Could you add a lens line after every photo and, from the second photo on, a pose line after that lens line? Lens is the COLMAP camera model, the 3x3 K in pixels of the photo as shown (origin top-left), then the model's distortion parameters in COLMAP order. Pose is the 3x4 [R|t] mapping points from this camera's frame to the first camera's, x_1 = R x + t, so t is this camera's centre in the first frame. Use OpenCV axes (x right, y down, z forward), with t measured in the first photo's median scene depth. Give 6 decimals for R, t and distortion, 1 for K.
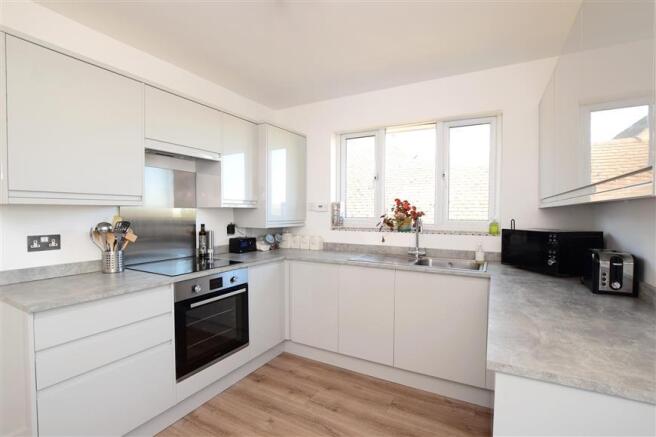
lens RADIAL K [[315.3, 0, 328.8], [0, 315.3, 217.5], [0, 0, 1]] dist [-0.004486, -0.000228]
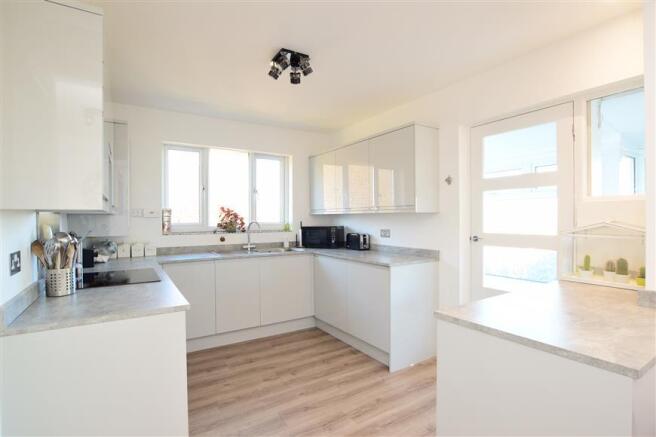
lens RADIAL K [[323.8, 0, 328.0], [0, 323.8, 218.6], [0, 0, 1]] dist [0.000907, 0.000058]
pose [[0.484609, -0.008342, 0.874691, -0.896423], [0.023526, 0.999717, -0.003499, 0.001715], [-0.874414, 0.022273, 0.484668, 0.012148]]
